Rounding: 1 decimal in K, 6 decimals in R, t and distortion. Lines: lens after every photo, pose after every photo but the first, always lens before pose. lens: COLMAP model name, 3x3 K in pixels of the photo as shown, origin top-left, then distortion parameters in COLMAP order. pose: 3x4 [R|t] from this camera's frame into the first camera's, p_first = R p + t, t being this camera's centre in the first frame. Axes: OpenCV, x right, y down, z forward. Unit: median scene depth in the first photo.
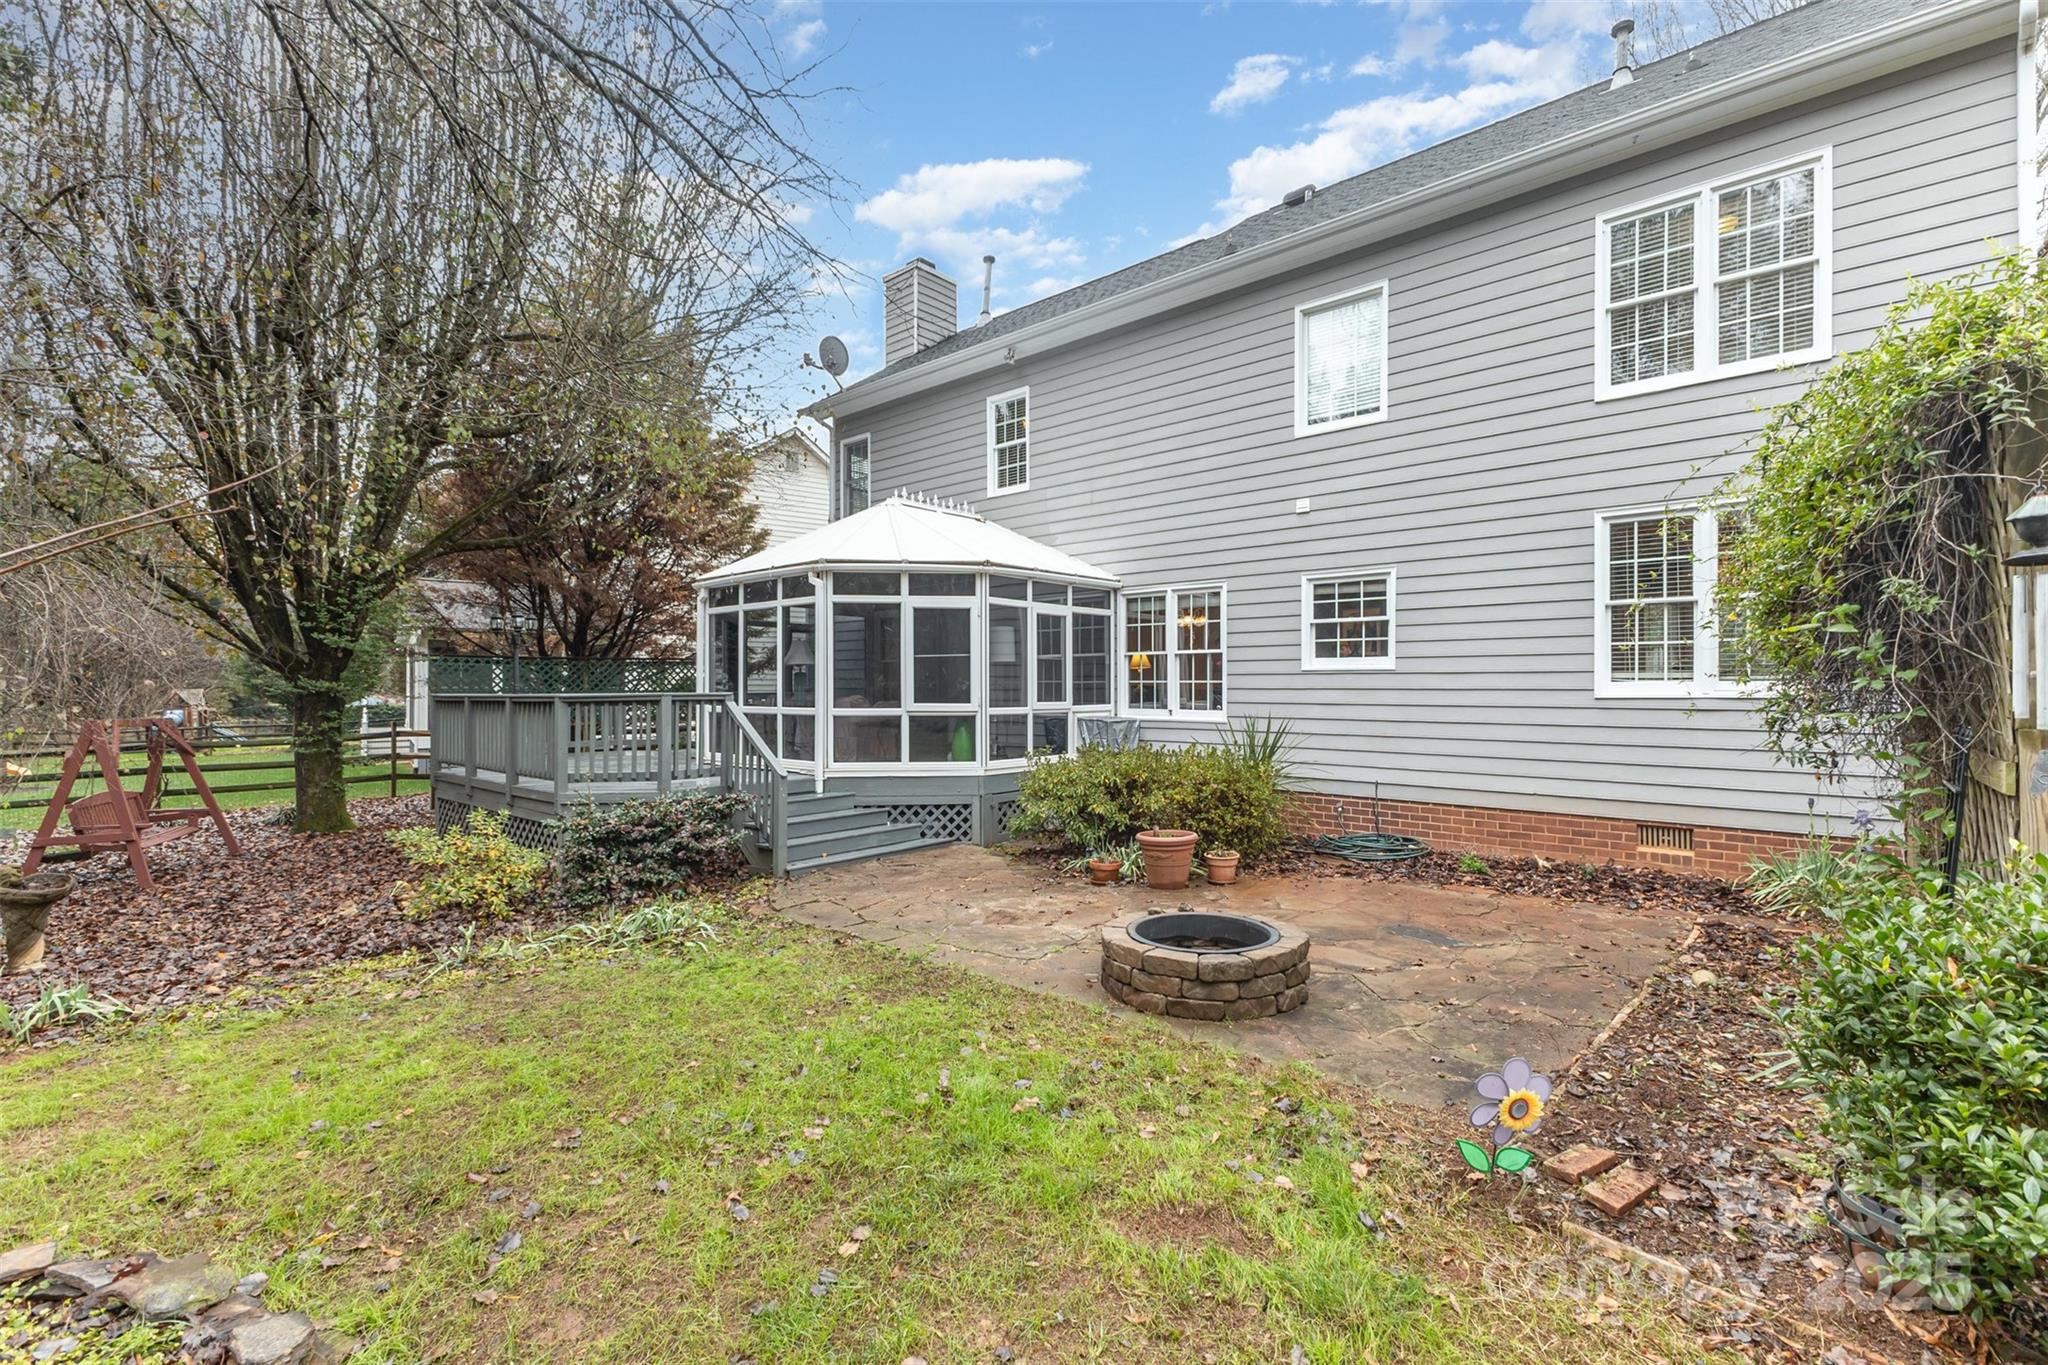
lens RADIAL K [[889.0, 0, 1017.8], [0, 889.0, 677.1], [0, 0, 1]] dist [0.009478, -0.000165]
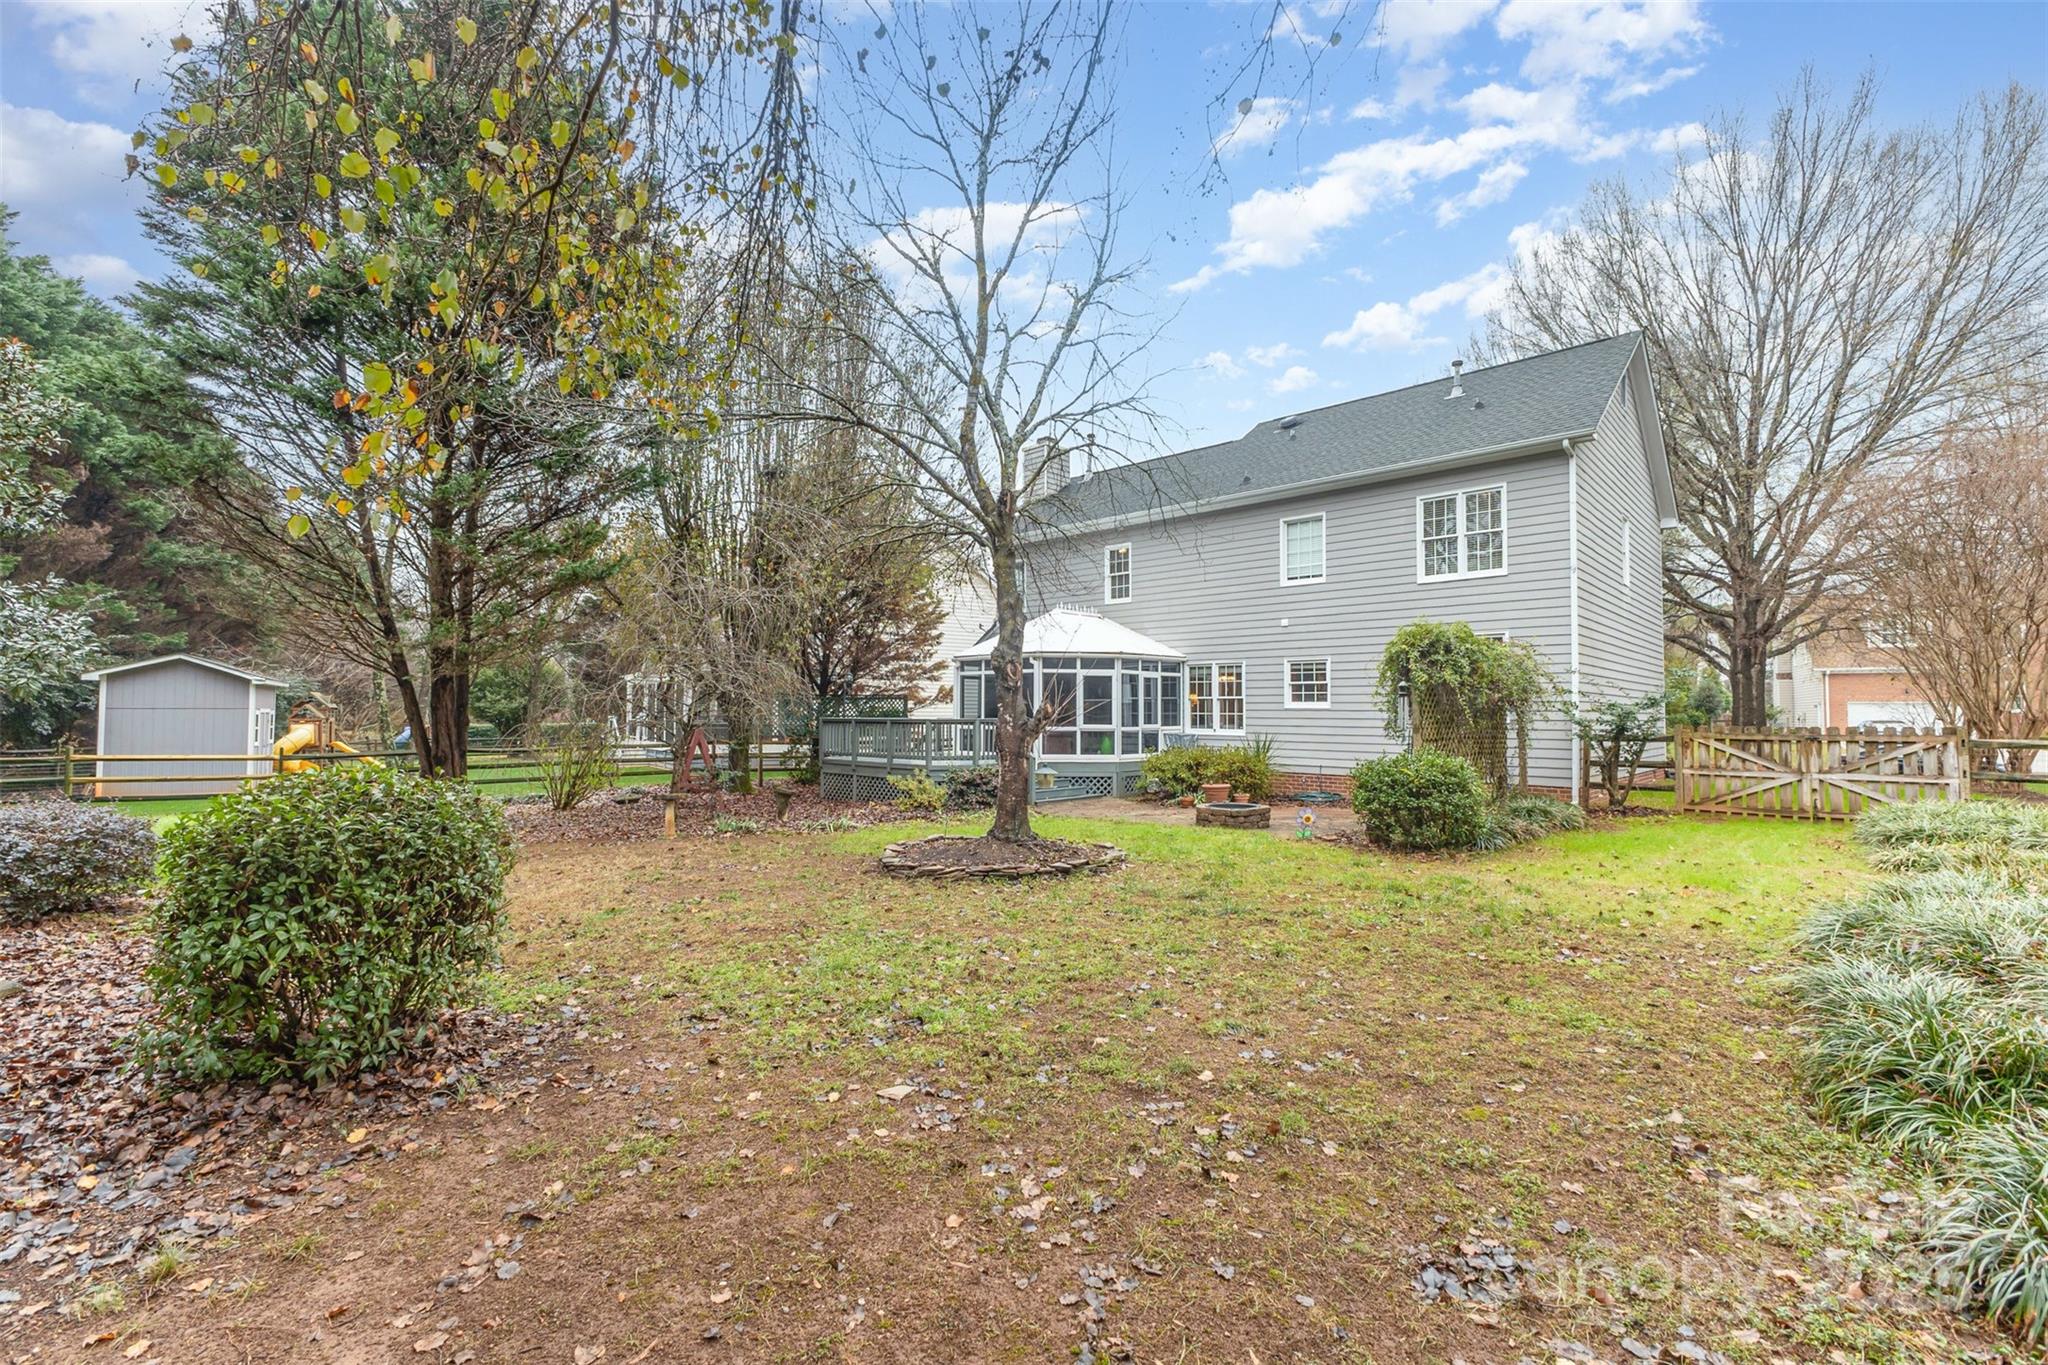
lens RADIAL K [[826.3, 0, 1024.0], [0, 826.3, 682.5], [0, 0, 1]] dist [-0.024926, -0.000072]
pose [[0.999098, 0.003576, -0.042308, -0.159643], [-0.004586, 0.999706, -0.023796, -0.017785], [0.042210, 0.023969, 0.998821, -0.766047]]
